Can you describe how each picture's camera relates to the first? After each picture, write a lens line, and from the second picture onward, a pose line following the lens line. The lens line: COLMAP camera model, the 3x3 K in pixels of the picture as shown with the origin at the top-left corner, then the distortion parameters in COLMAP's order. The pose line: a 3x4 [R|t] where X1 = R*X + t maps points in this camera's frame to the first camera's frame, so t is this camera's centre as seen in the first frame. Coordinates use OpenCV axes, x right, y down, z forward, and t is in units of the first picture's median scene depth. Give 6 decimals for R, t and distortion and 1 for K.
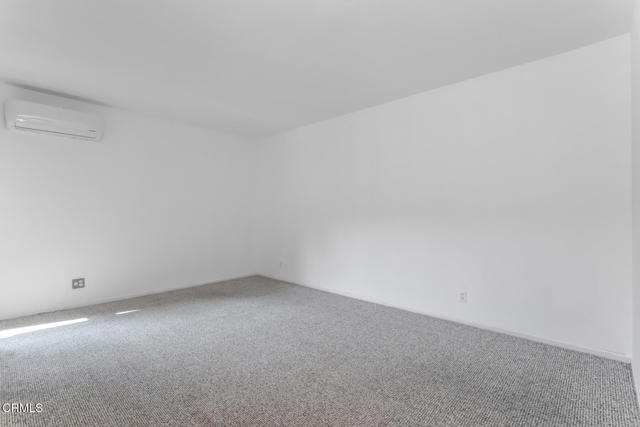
lens RADIAL K [[300.0, 0, 319.4], [0, 300.0, 212.9], [0, 0, 1]] dist [-0.000646, 0.000499]
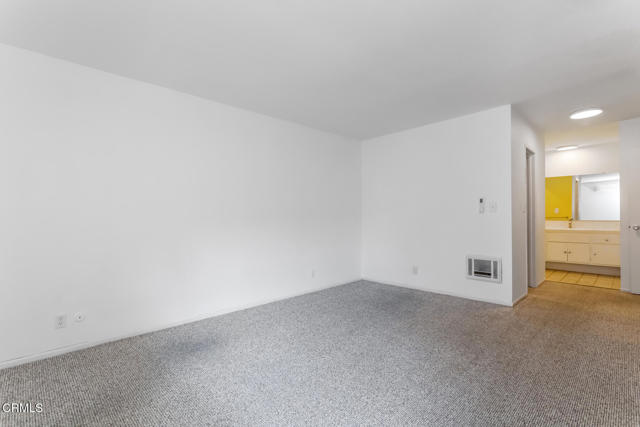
lens RADIAL K [[300.0, 0, 319.4], [0, 300.0, 212.9], [0, 0, 1]] dist [-0.000646, 0.000499]
pose [[0.039407, 0.011247, 0.999160, -0.967478], [0.003166, 0.999930, -0.011380, -0.005124], [-0.999218, 0.003612, 0.039368, 0.875173]]
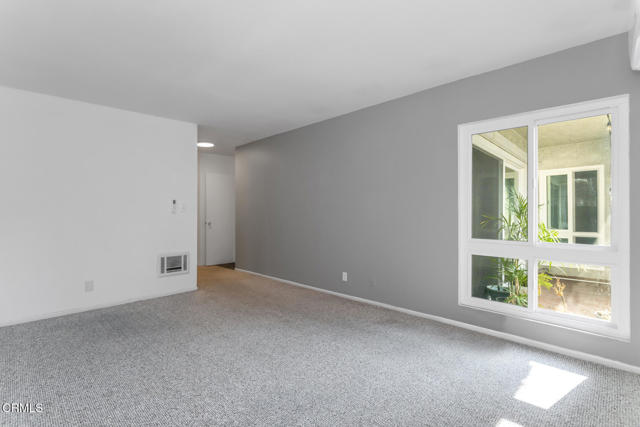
lens RADIAL K [[300.0, 0, 319.4], [0, 300.0, 212.9], [0, 0, 1]] dist [-0.000646, 0.000499]
pose [[-0.999909, 0.004290, 0.012754, -0.372482], [0.004238, 0.999983, -0.004114, -0.009268], [-0.012772, -0.004059, -0.999910, 1.591145]]
